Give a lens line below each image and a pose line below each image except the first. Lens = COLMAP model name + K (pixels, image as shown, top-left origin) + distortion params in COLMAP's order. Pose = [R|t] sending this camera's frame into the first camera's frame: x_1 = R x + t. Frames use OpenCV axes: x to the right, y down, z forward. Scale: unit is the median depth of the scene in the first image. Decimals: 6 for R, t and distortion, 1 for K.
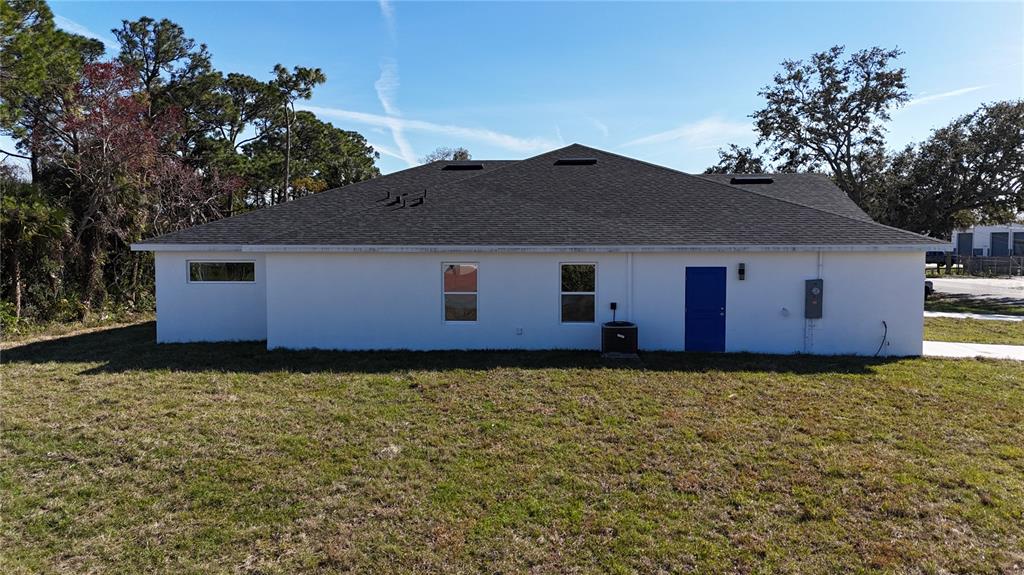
lens RADIAL K [[802.9, 0, 508.0], [0, 802.9, 267.9], [0, 0, 1]] dist [0.042290, -0.007470]
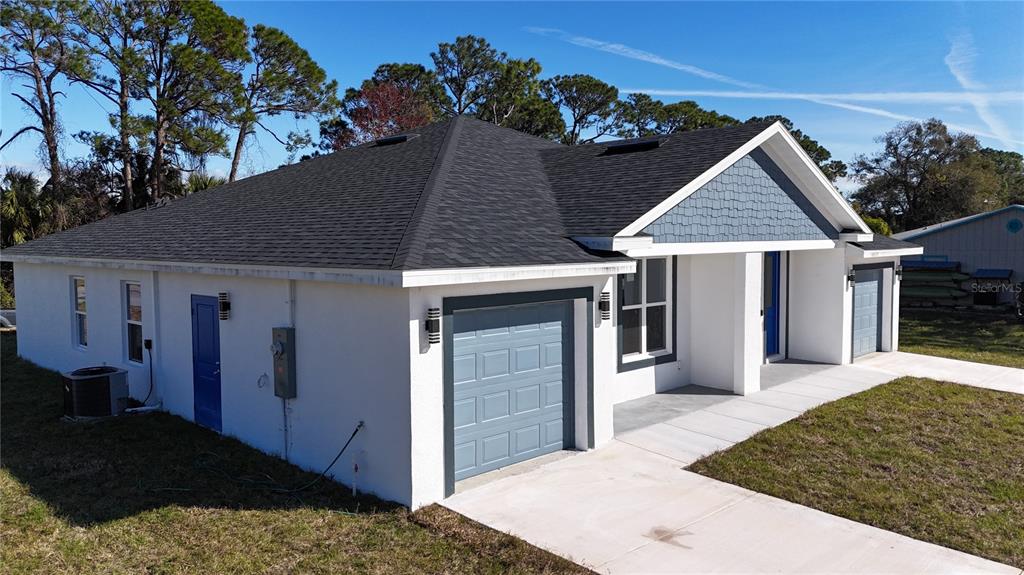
lens RADIAL K [[748.2, 0, 510.8], [0, 748.2, 285.6], [0, 0, 1]] dist [0.081089, -0.078093]
pose [[0.758130, 0.036493, -0.651081, 0.806985], [-0.011930, 0.999042, 0.042105, -0.036408], [0.651994, -0.024153, 0.757840, 0.697049]]
